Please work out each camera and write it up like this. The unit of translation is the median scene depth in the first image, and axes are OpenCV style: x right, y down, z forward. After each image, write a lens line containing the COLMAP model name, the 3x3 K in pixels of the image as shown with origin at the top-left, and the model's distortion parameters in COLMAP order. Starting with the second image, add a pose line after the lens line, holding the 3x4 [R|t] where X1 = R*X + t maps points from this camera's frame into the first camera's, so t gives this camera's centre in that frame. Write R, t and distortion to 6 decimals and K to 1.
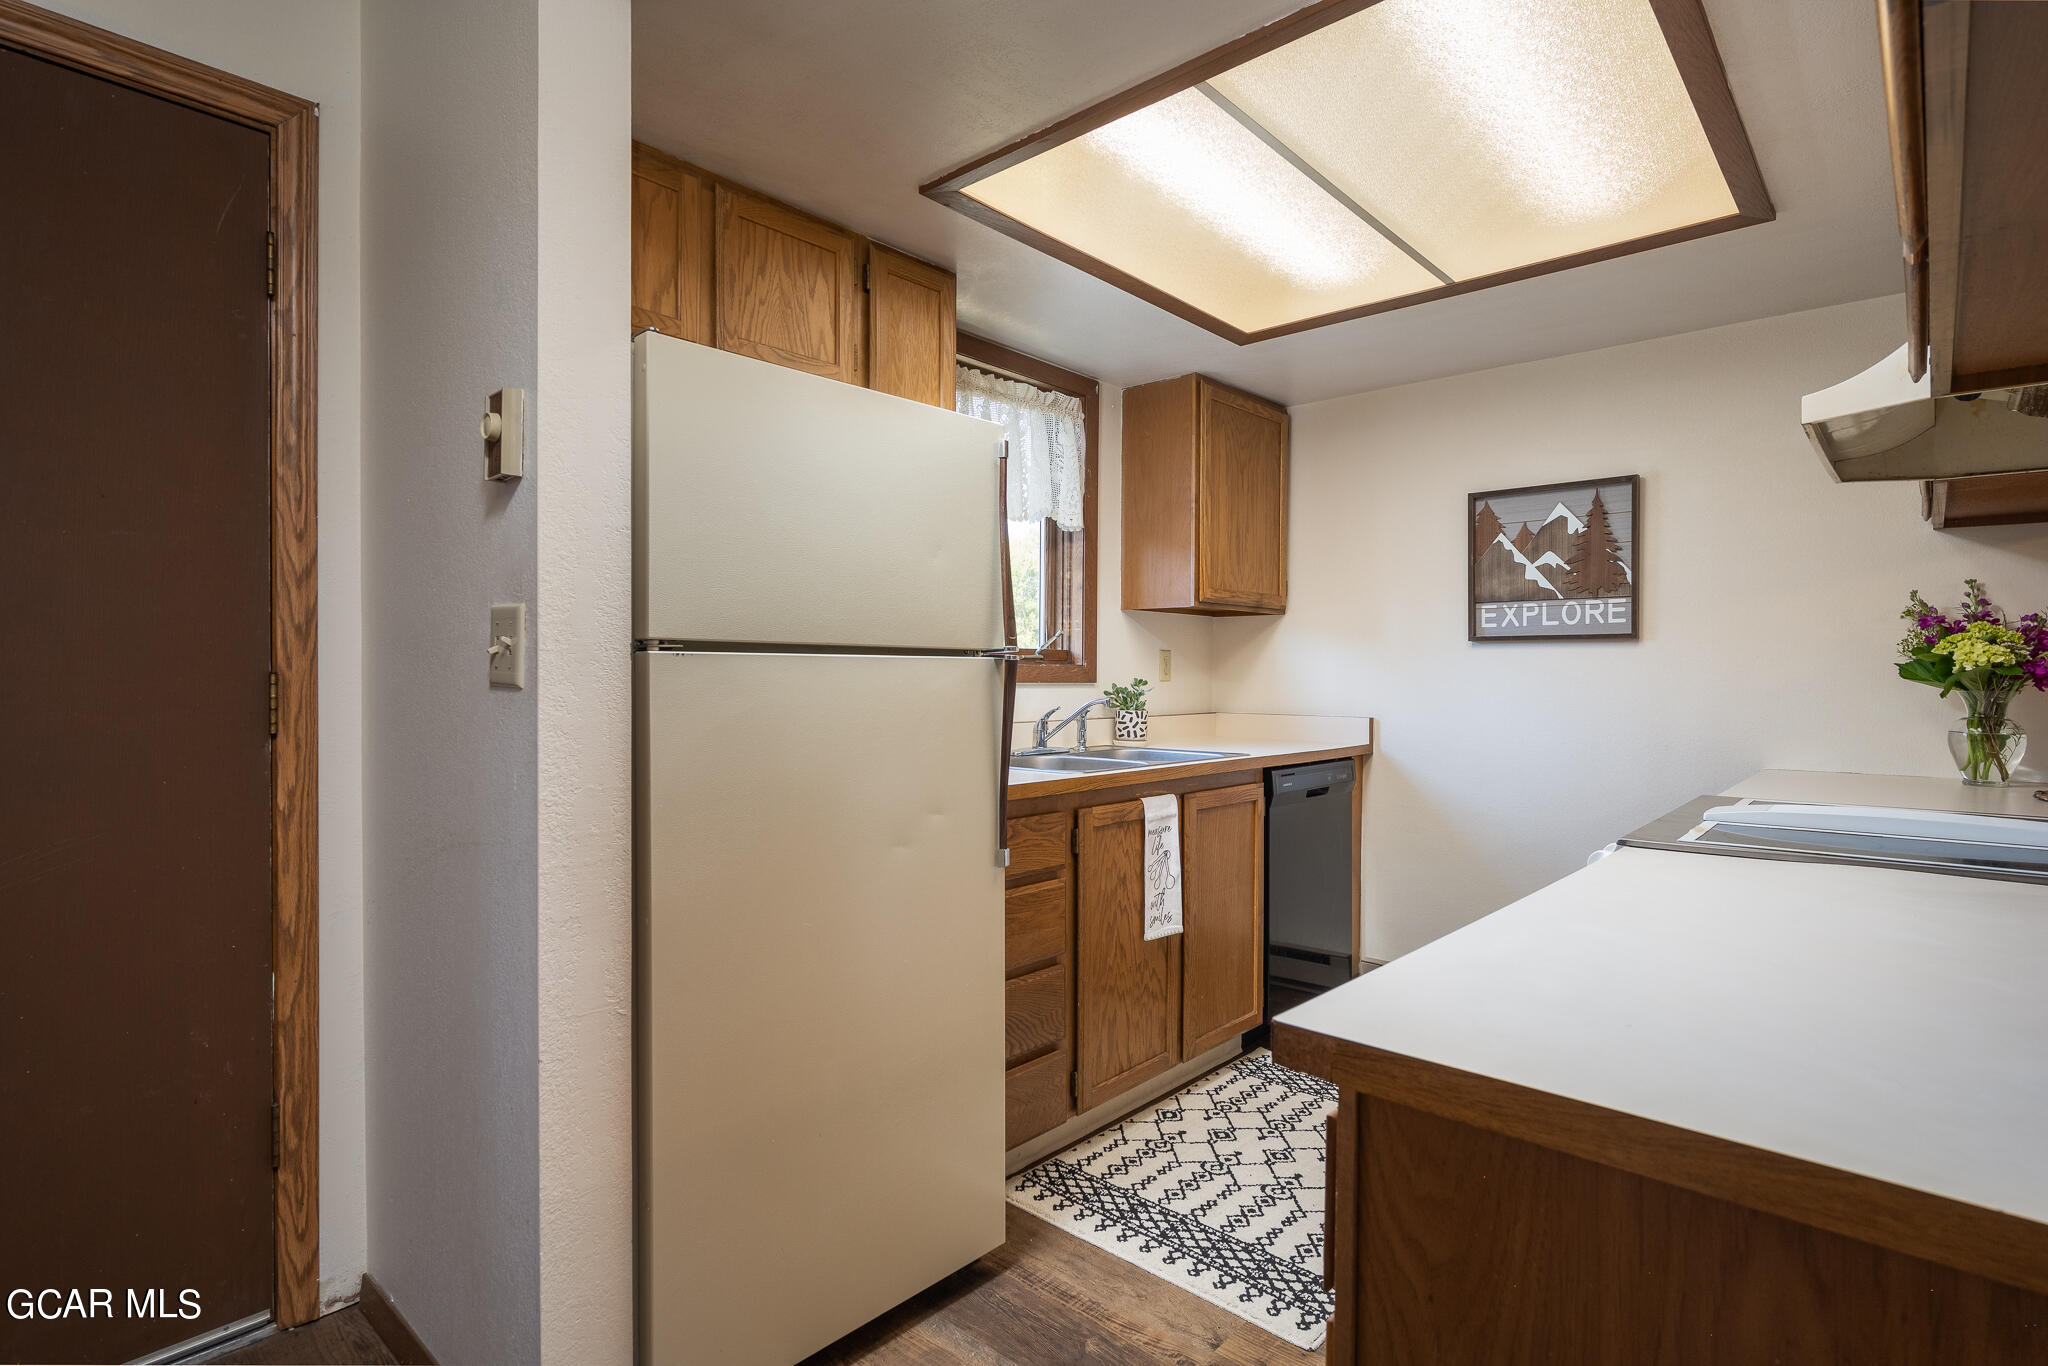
lens RADIAL K [[1034.6, 0, 1014.1], [0, 1034.6, 688.4], [0, 0, 1]] dist [0.003937, -0.001657]
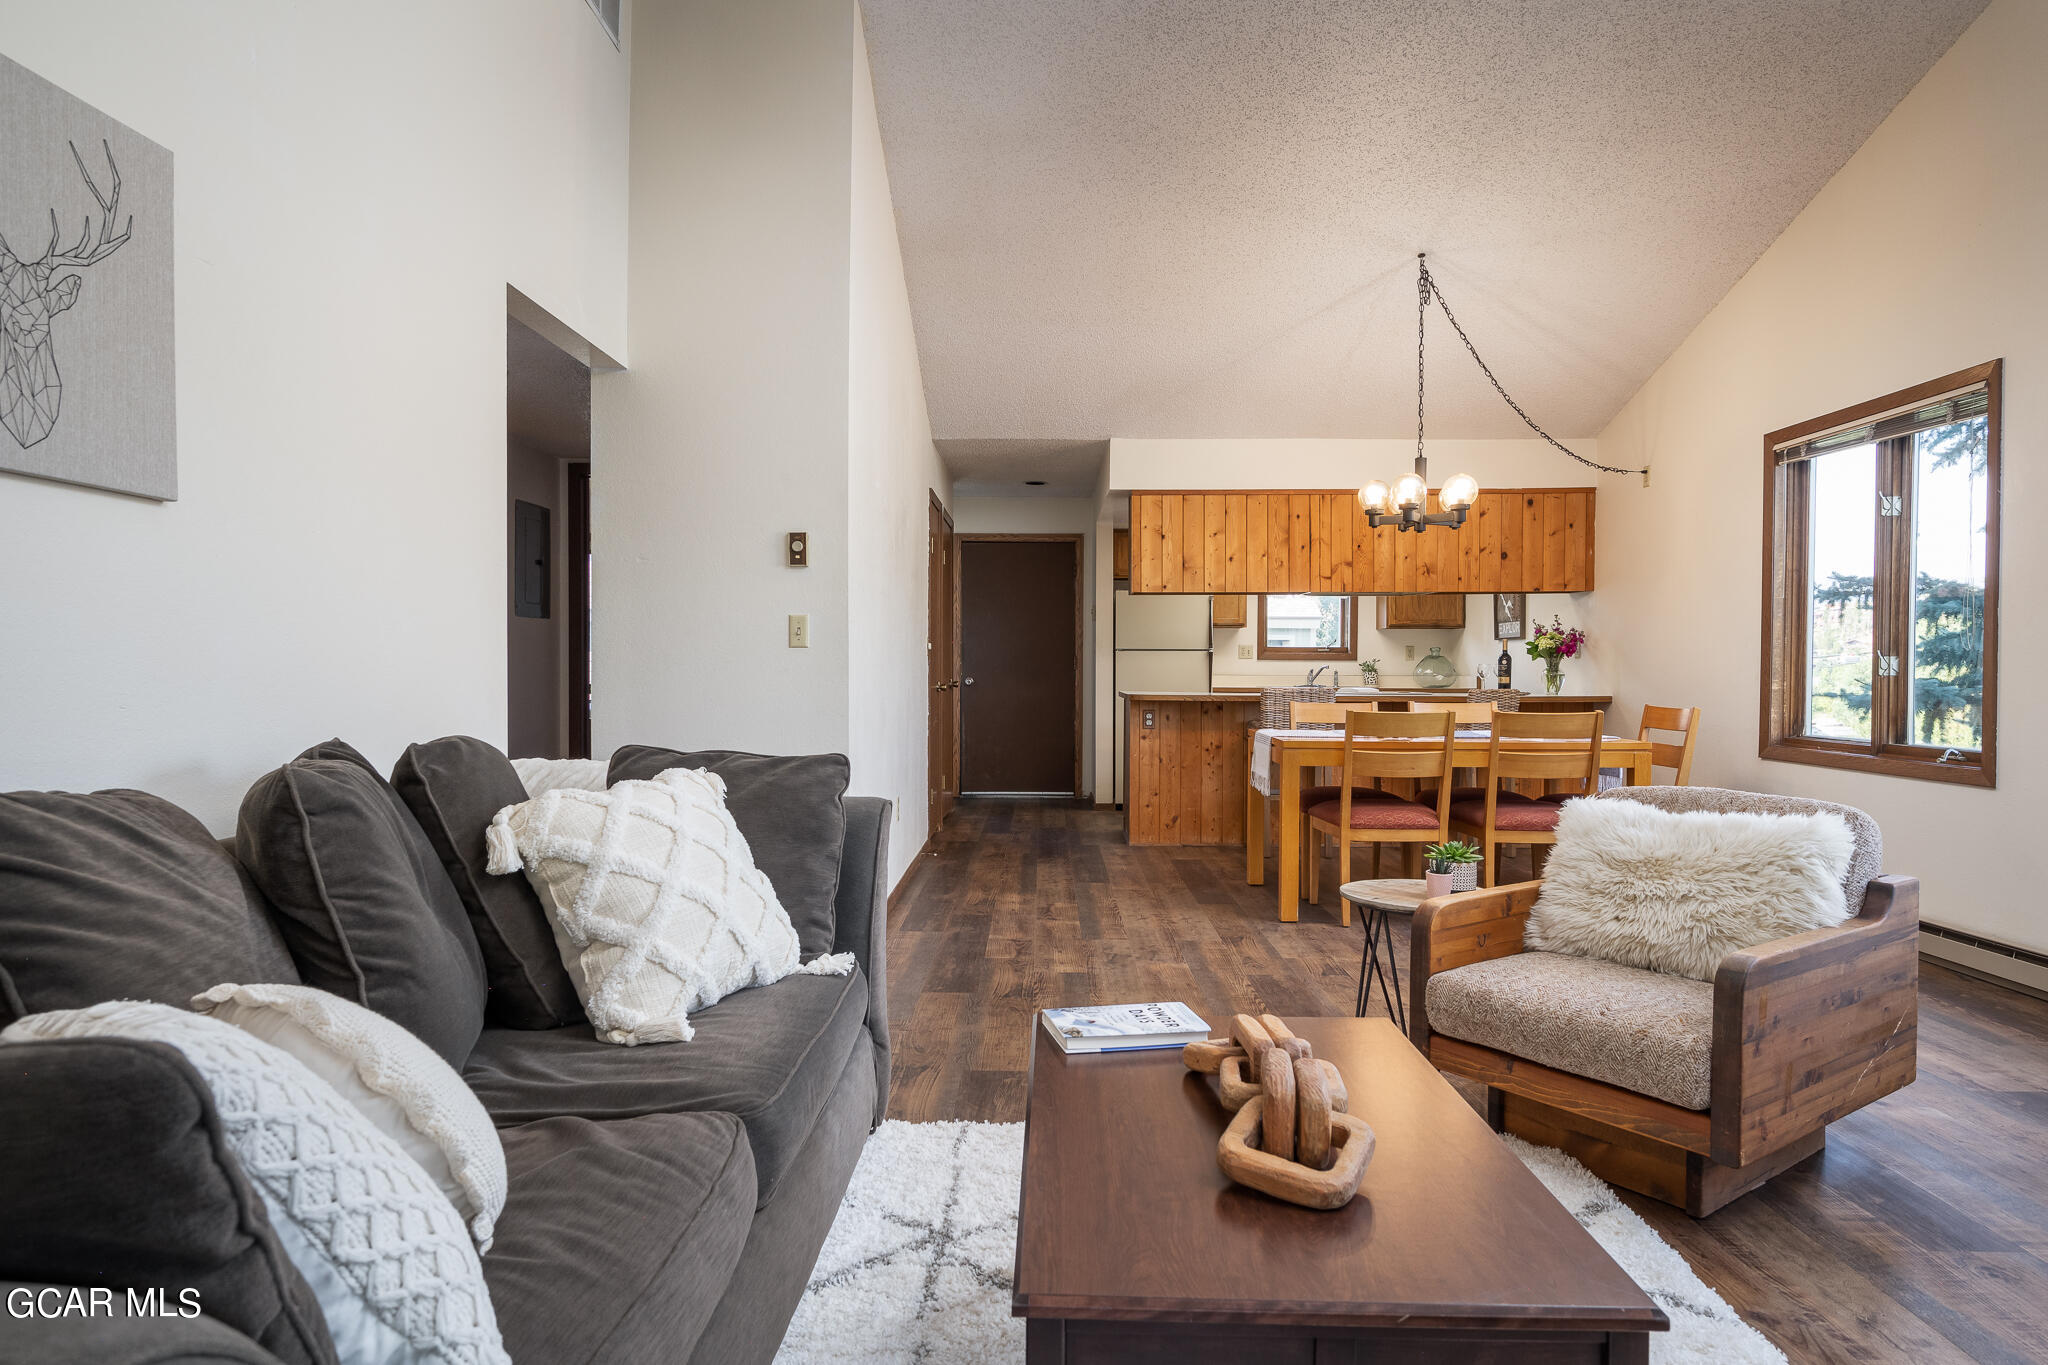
lens RADIAL K [[1153.3, 0, 1020.9], [0, 1153.3, 671.5], [0, 0, 1]] dist [-0.002967, 0.000033]
pose [[0.667749, -0.003506, -0.744378, 1.687590], [-0.007729, 0.999902, -0.011643, 0.062388], [0.744346, 0.013528, 0.667657, -1.494947]]
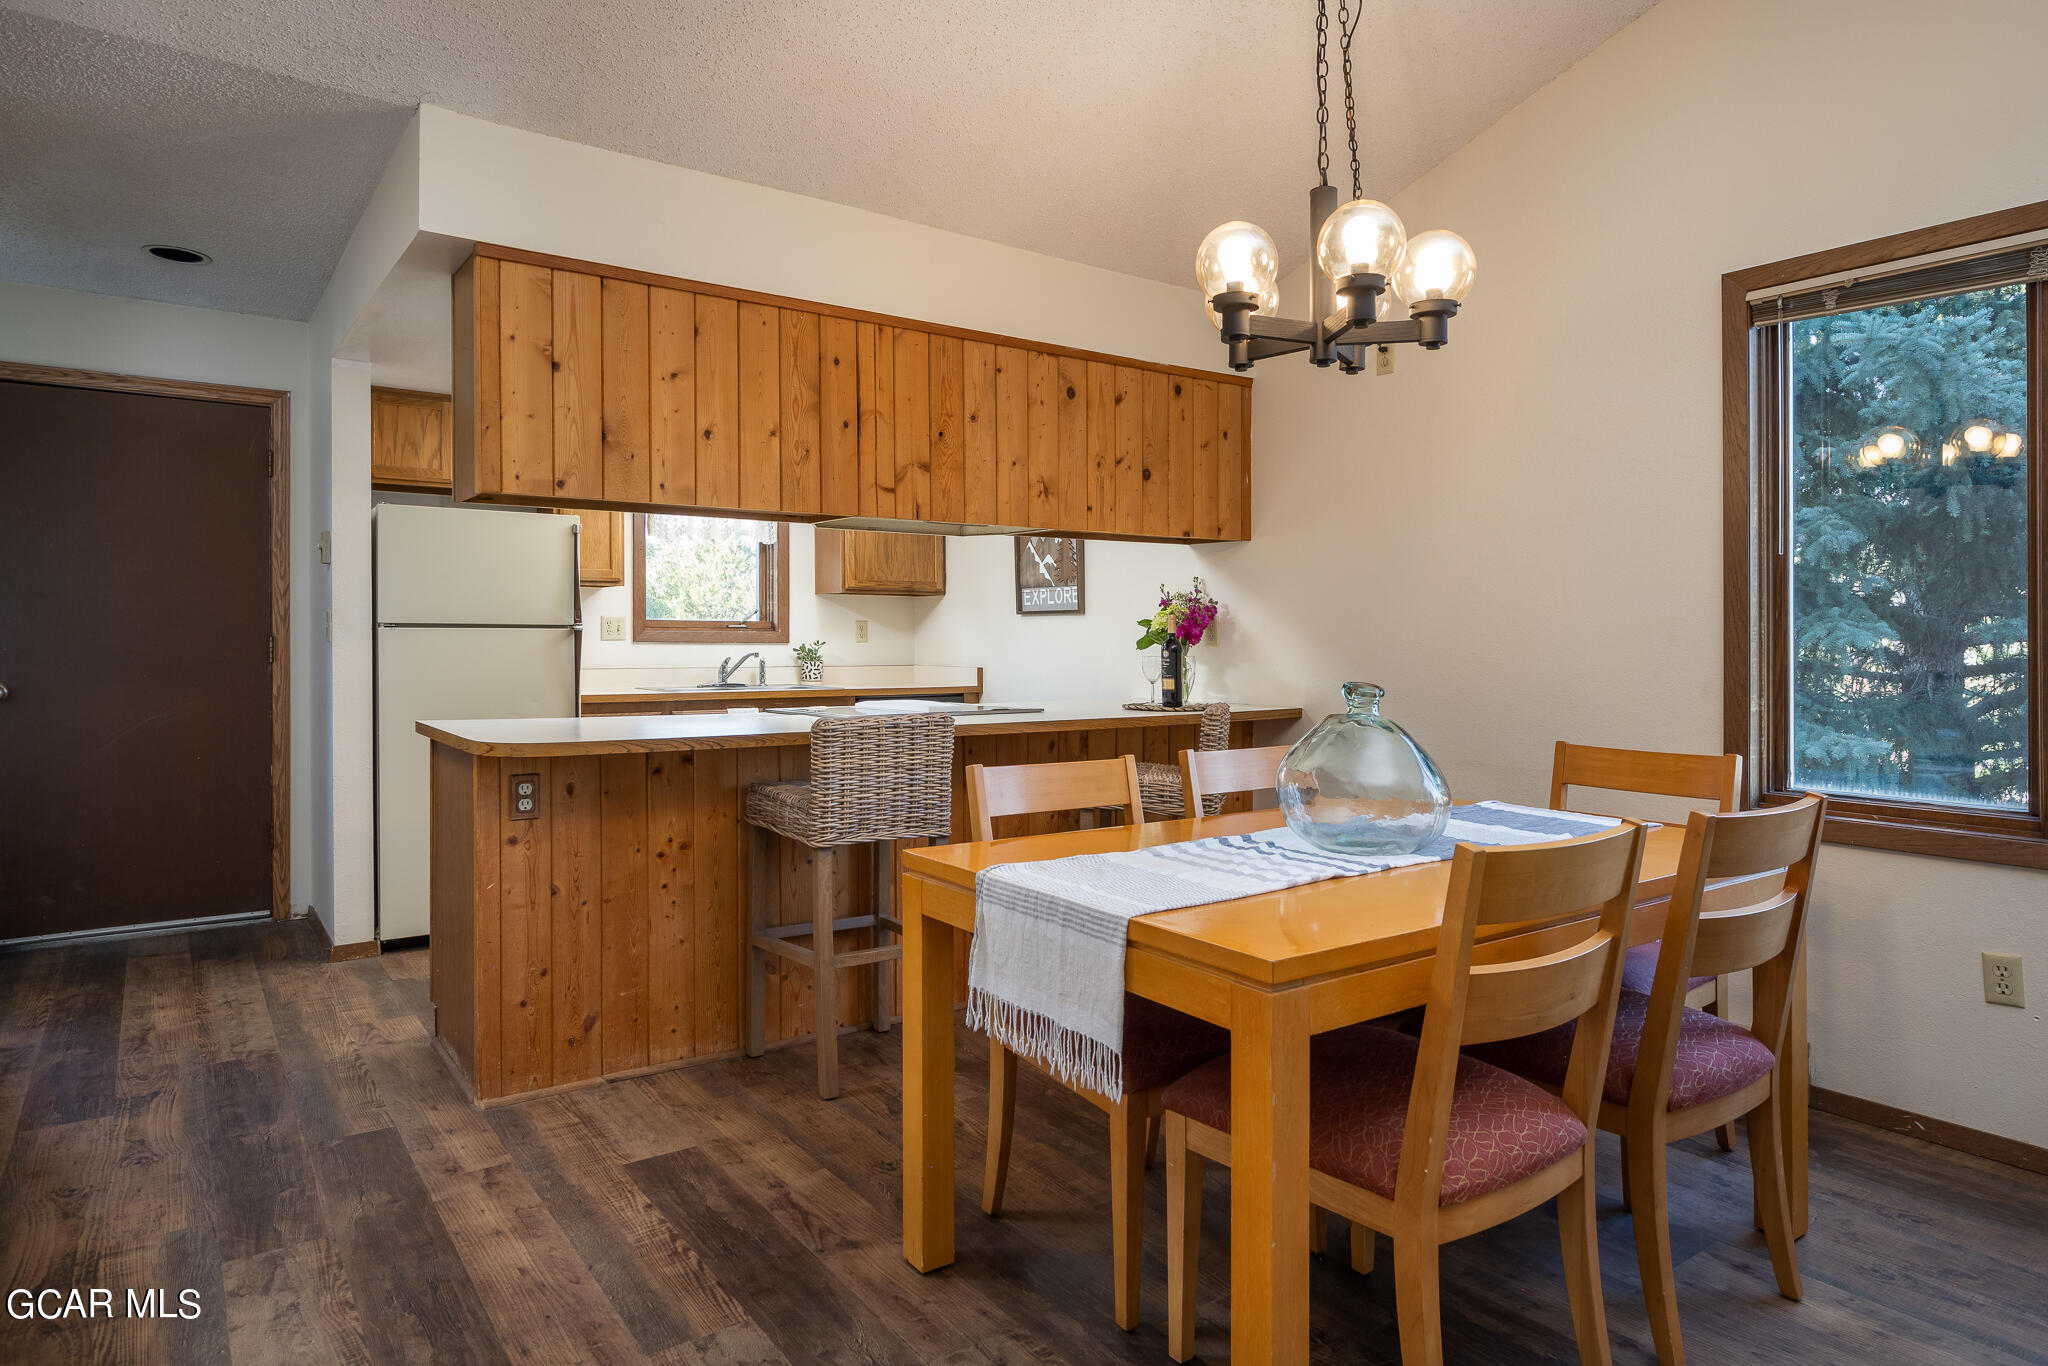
lens RADIAL K [[1199.5, 0, 970.3], [0, 1199.5, 649.9], [0, 0, 1]] dist [0.001878, 0.002822]
pose [[0.974882, 0.001742, -0.222715, 0.792636], [-0.002618, 0.999990, -0.003637, 0.012082], [0.222706, 0.004129, 0.974877, -0.716767]]
